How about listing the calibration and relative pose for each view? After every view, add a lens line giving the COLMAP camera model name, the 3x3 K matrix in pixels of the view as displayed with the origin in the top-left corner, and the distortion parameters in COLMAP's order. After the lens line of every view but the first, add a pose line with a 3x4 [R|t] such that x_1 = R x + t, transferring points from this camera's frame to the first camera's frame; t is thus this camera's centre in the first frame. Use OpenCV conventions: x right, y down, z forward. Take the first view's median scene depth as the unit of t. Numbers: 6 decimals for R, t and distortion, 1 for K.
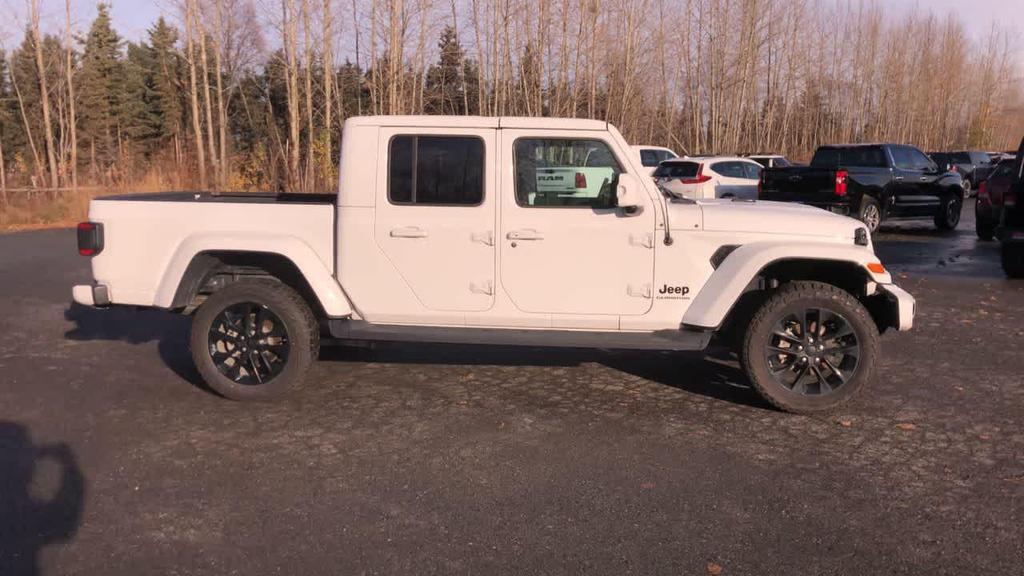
lens RADIAL K [[866.3, 0, 503.0], [0, 866.3, 294.2], [0, 0, 1]] dist [0.050453, -0.039022]
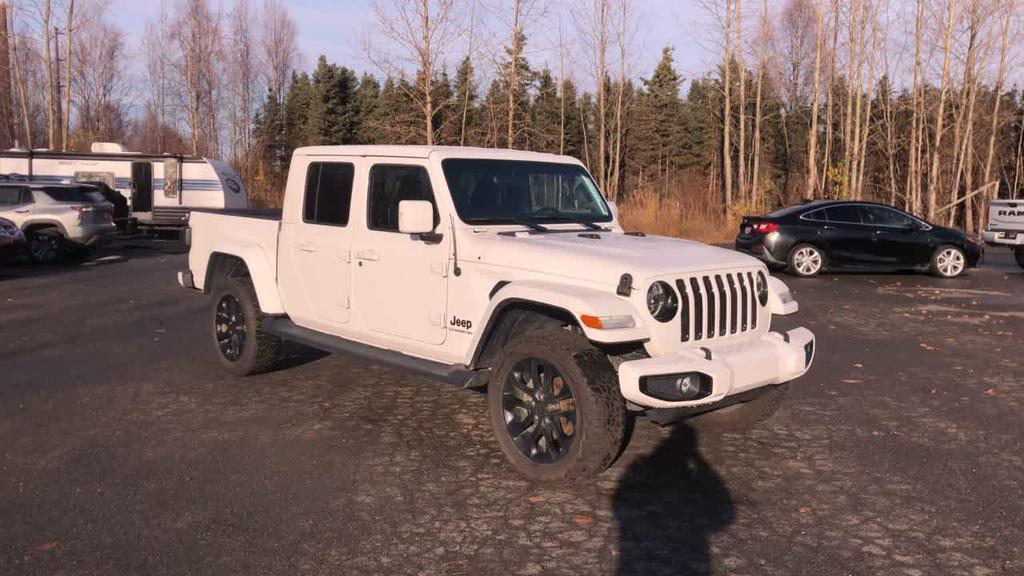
lens RADIAL K [[866.3, 0, 513.9], [0, 866.3, 286.0], [0, 0, 1]] dist [0.050453, -0.039022]
pose [[0.759306, 0.088153, -0.644735, 0.235450], [-0.114132, 0.993465, 0.001420, -0.014700], [0.640646, 0.072507, 0.764405, 0.083930]]
